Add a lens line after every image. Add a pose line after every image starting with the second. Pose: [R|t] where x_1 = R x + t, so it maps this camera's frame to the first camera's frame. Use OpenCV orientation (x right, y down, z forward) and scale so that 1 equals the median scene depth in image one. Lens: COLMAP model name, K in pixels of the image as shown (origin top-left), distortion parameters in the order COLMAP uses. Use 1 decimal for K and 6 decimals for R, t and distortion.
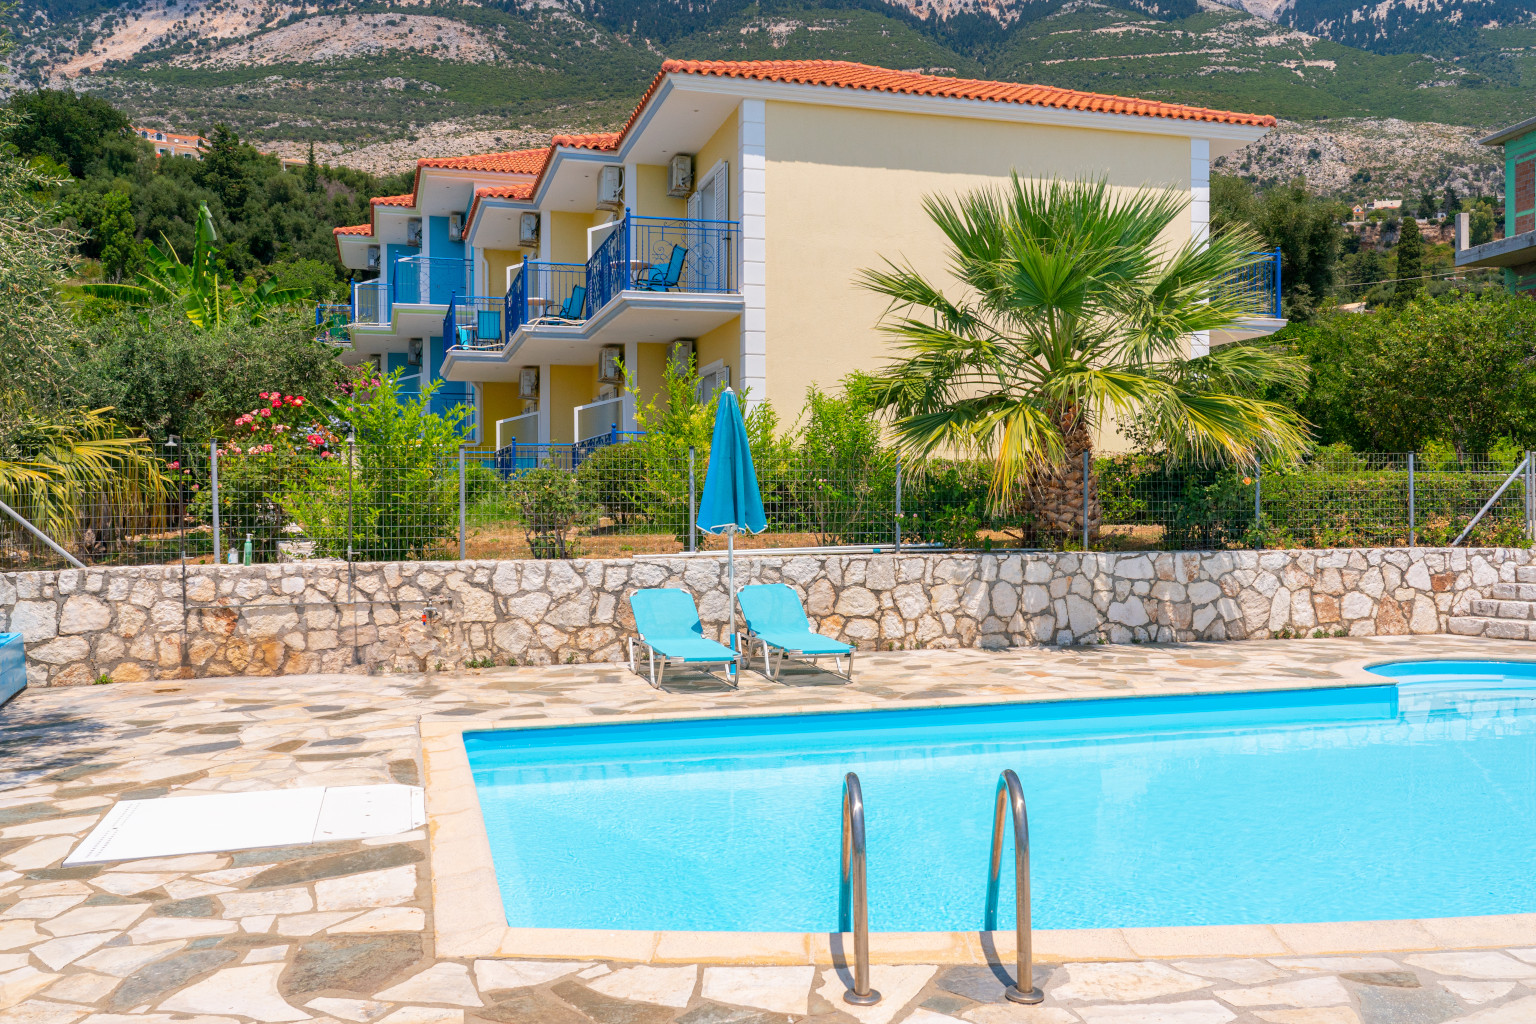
lens RADIAL K [[1283.6, 0, 768.0], [0, 1283.6, 512.0], [0, 0, 1]] dist [0.002640, -0.000157]
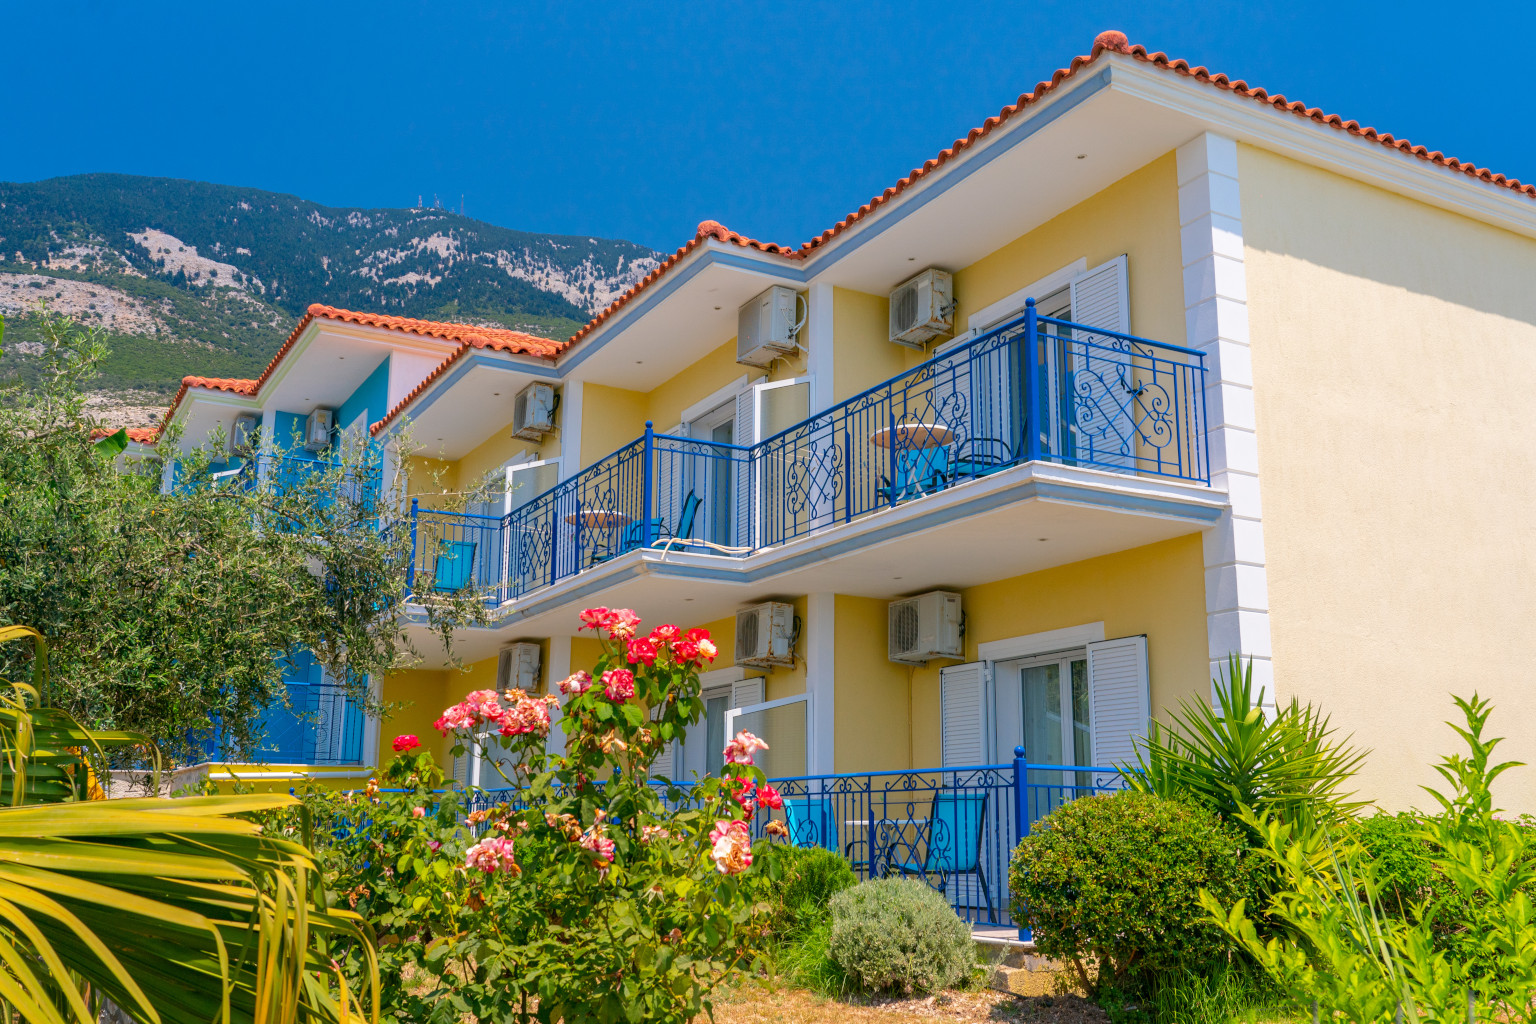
lens RADIAL K [[1407.1, 0, 768.0], [0, 1407.1, 512.0], [0, 0, 1]] dist [0.035975, 0.001315]
pose [[0.976673, 0.056783, 0.207090, -0.303534], [-0.007259, 0.972583, -0.232443, -0.032425], [-0.214611, 0.225517, 0.950307, 0.516408]]
